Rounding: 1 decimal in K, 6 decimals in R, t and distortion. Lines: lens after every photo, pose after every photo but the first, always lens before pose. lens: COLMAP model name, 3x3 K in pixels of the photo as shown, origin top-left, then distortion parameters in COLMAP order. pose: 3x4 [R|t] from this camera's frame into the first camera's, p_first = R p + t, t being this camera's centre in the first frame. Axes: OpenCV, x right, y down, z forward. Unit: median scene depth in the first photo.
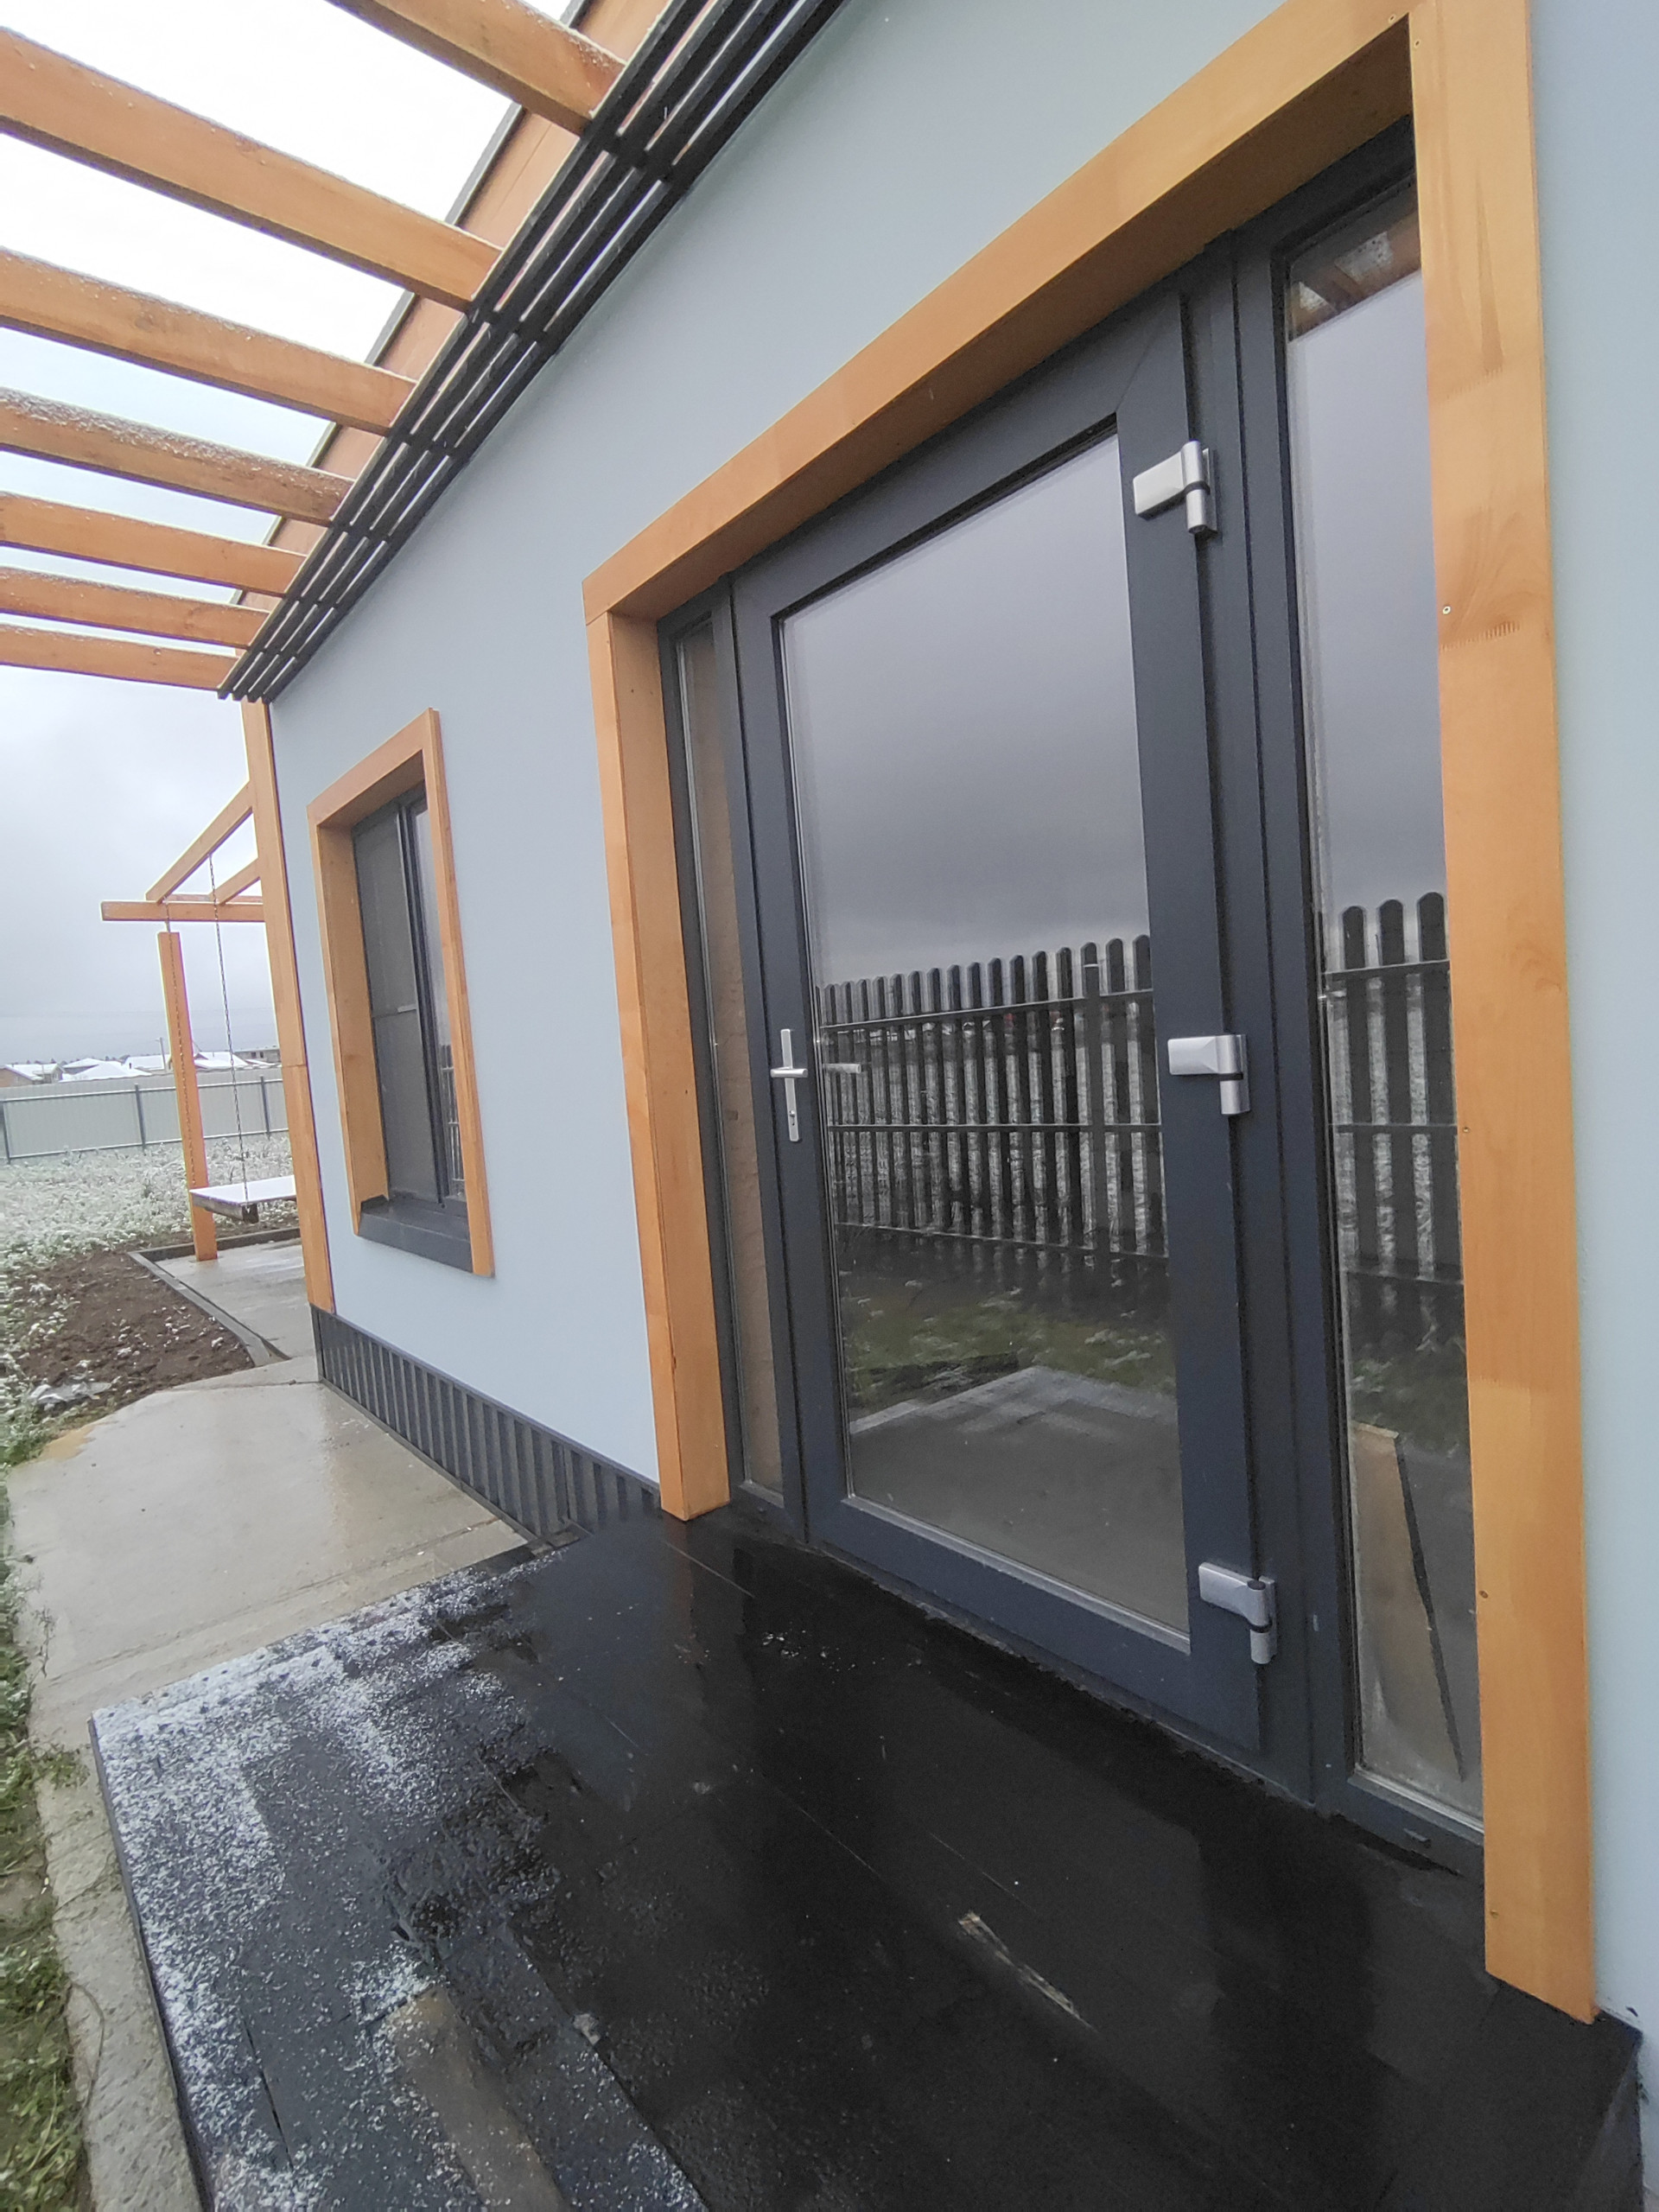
lens RADIAL K [[1055.9, 0, 841.8], [0, 1055.9, 1115.8], [0, 0, 1]] dist [-0.000307, -0.007135]
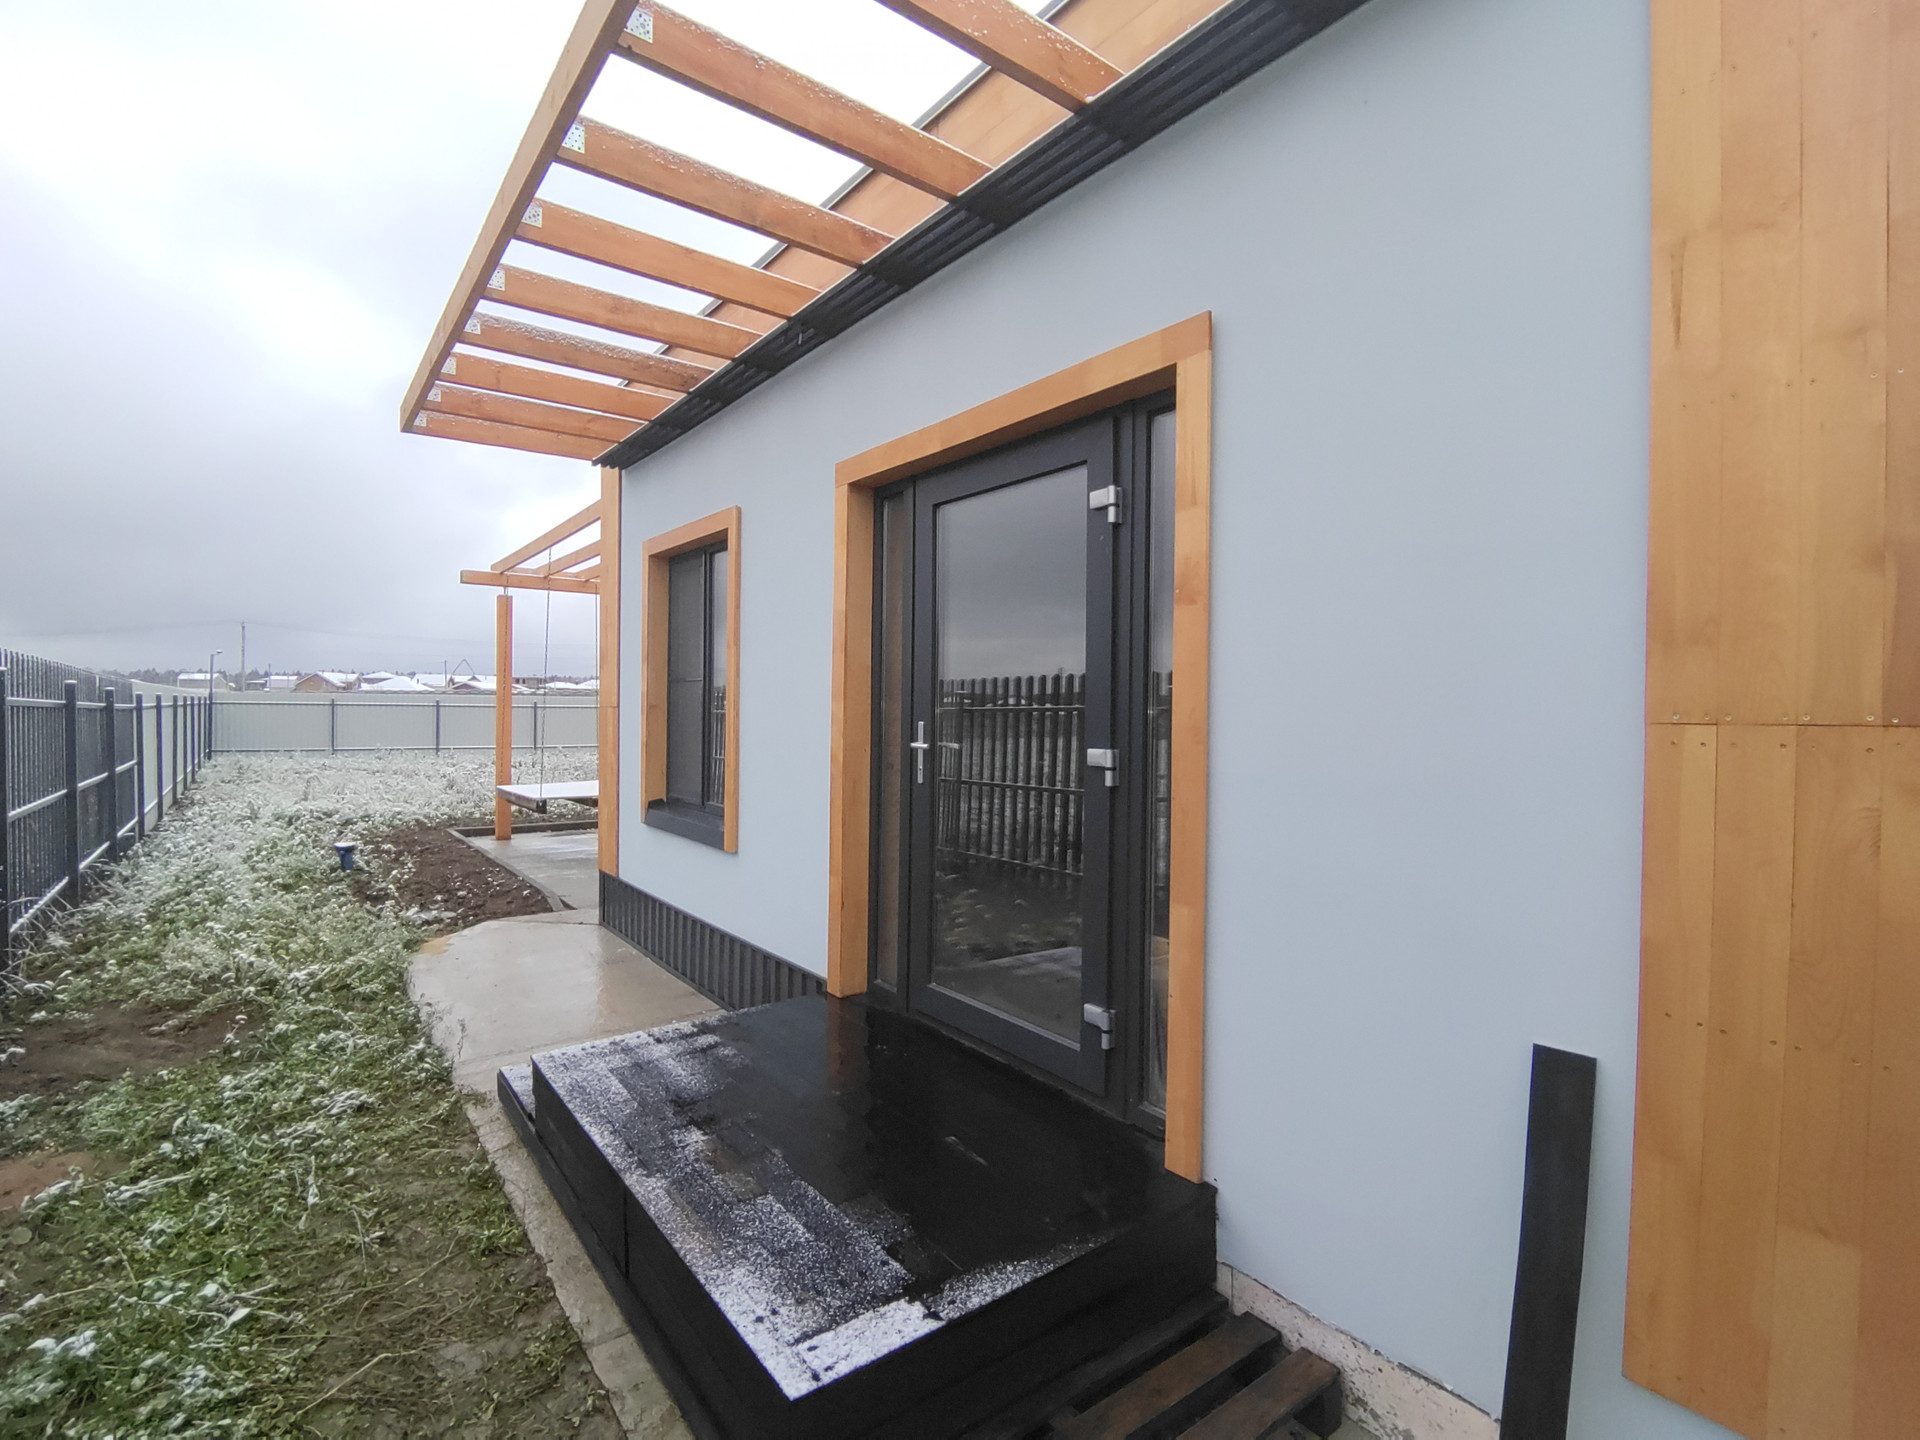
lens RADIAL K [[916.5, 0, 967.3], [0, 916.5, 715.4], [0, 0, 1]] dist [-0.000307, -0.007135]
pose [[0.994875, 0.088180, -0.049482, 0.084511], [-0.091223, 0.993833, -0.063043, -0.000525], [0.043617, 0.067234, 0.996783, -0.472262]]
